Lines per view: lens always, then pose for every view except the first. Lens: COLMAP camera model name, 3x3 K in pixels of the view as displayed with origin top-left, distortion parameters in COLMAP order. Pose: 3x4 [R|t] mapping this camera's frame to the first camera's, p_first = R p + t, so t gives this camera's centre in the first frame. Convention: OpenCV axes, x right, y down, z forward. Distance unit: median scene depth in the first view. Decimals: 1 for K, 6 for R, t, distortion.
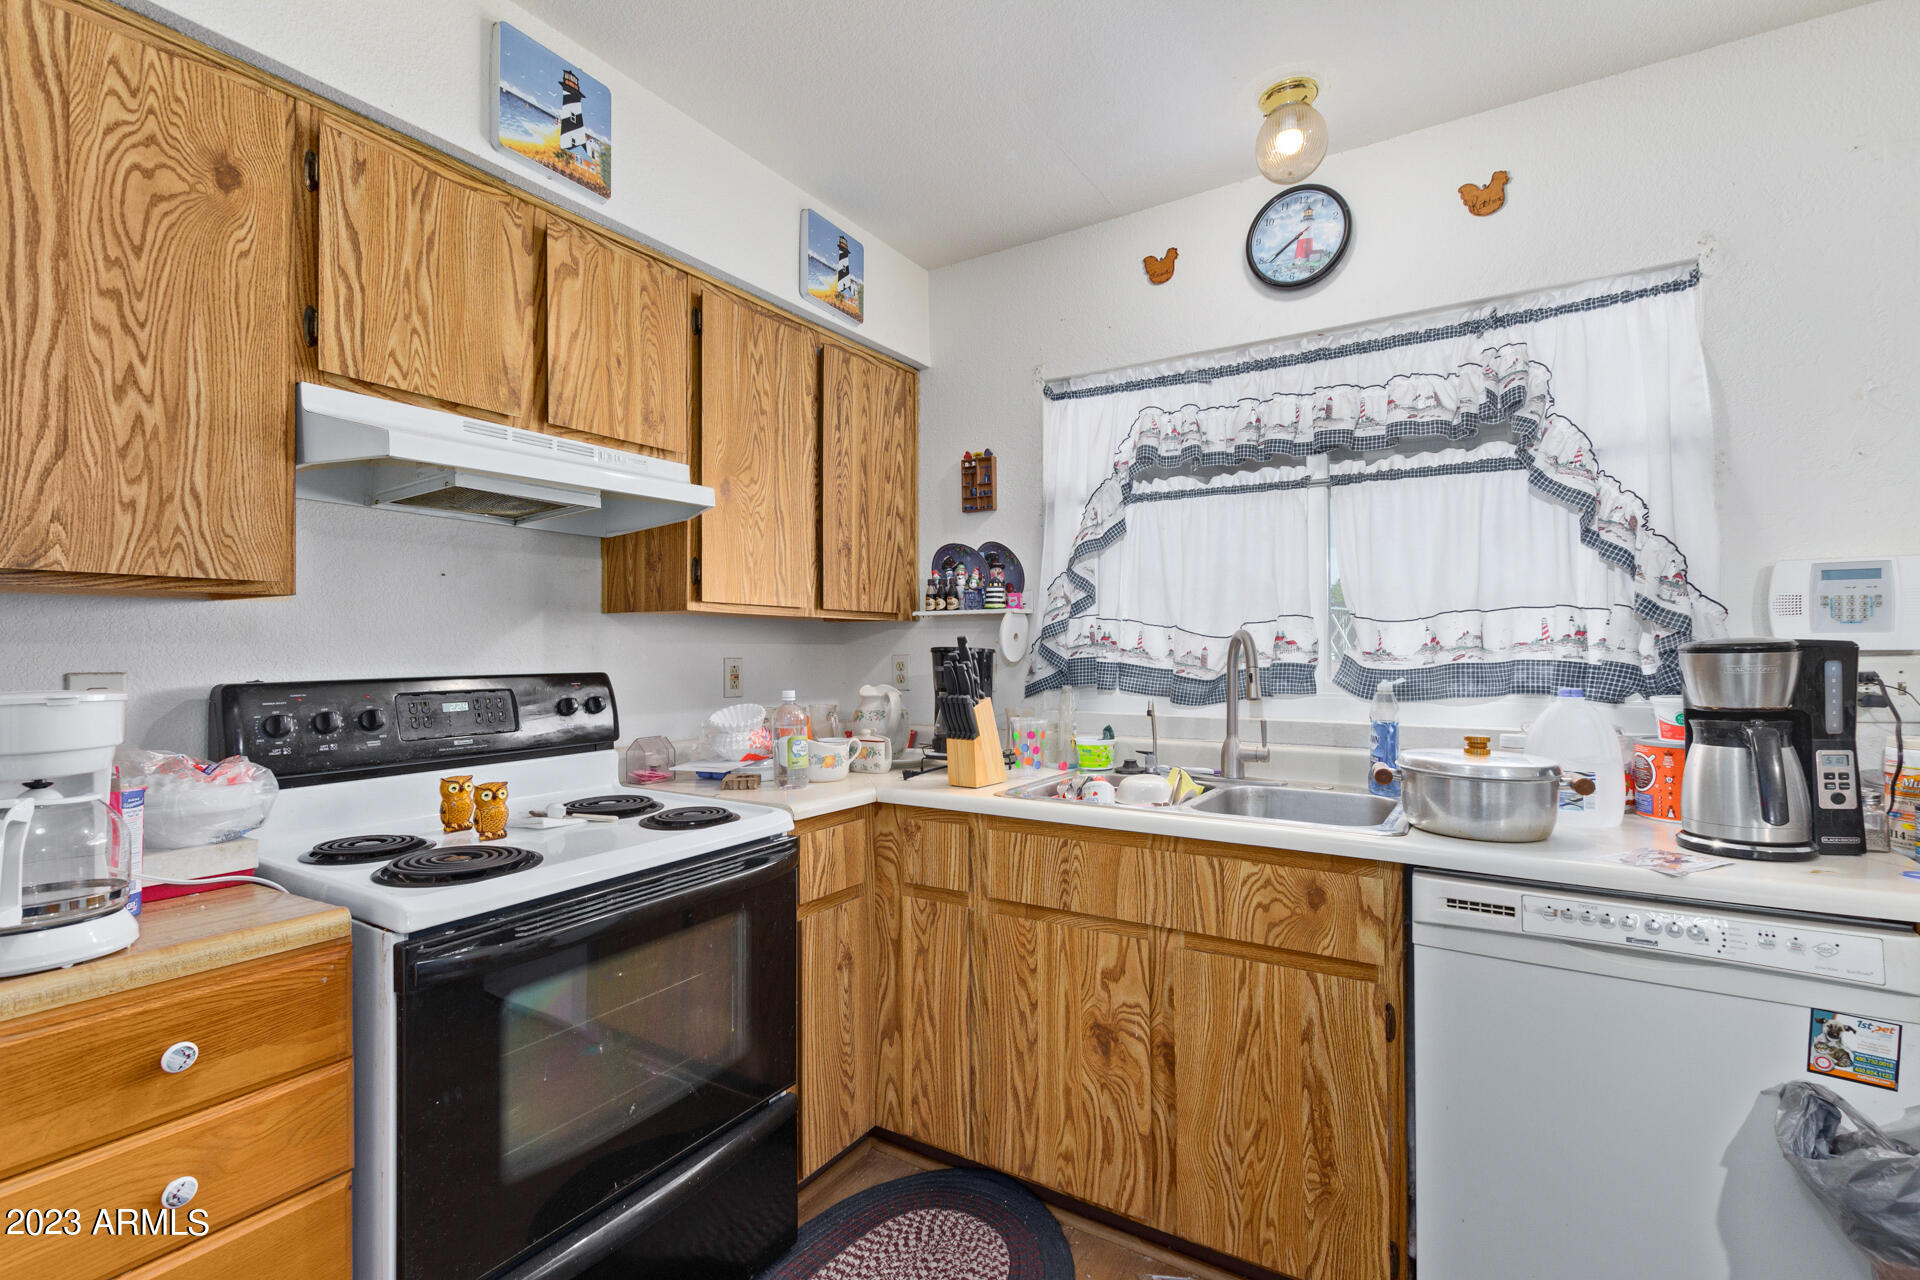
lens RADIAL K [[873.3, 0, 975.1], [0, 873.3, 638.6], [0, 0, 1]] dist [0.014605, -0.005798]
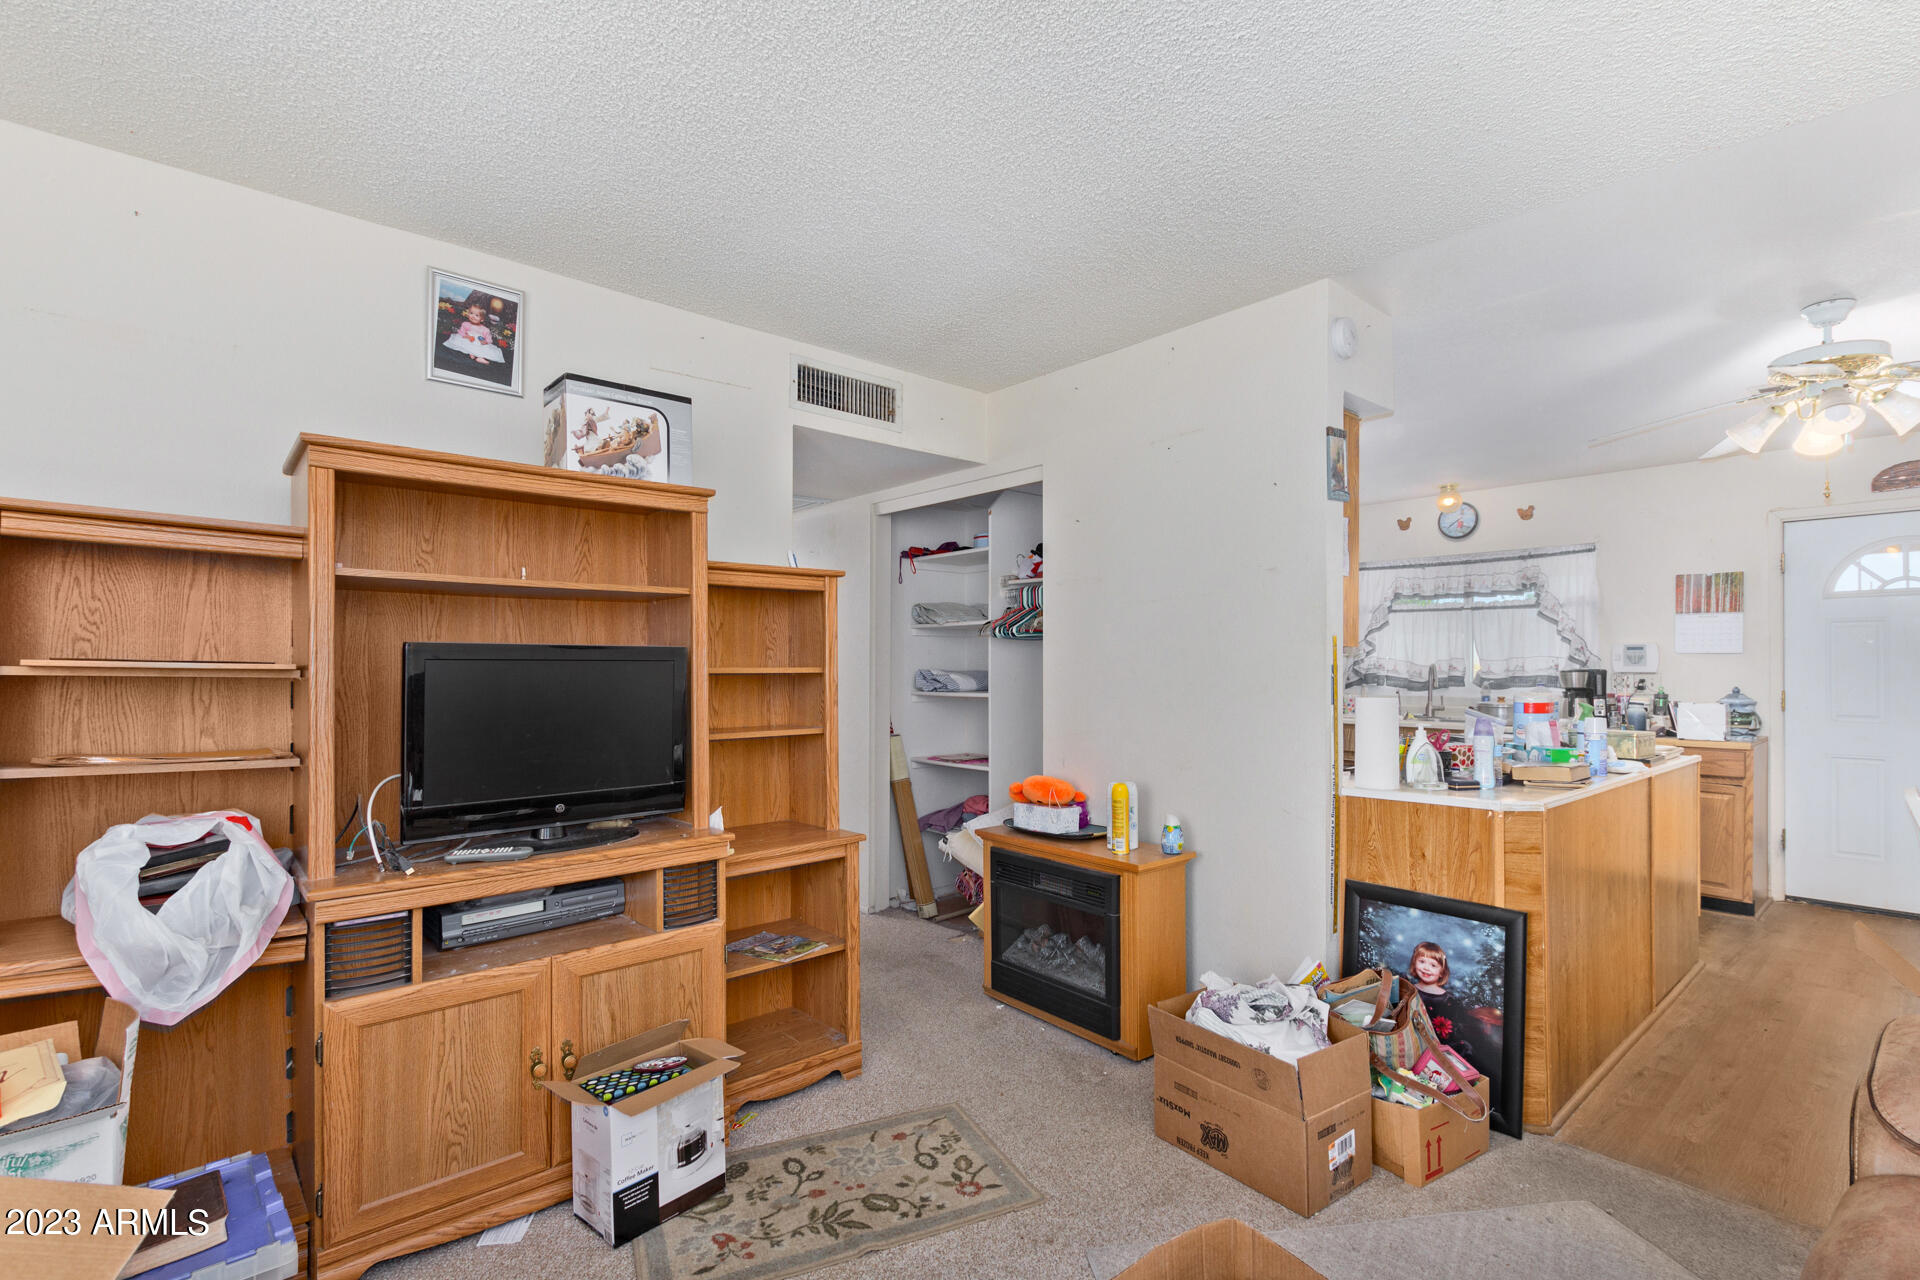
lens RADIAL K [[873.3, 0, 977.6], [0, 873.3, 664.9], [0, 0, 1]] dist [0.014605, -0.005798]
pose [[0.959153, 0.006794, -0.282807, -0.342453], [-0.004243, 0.999945, 0.009633, -0.029125], [0.282857, -0.008039, 0.959128, -2.387710]]
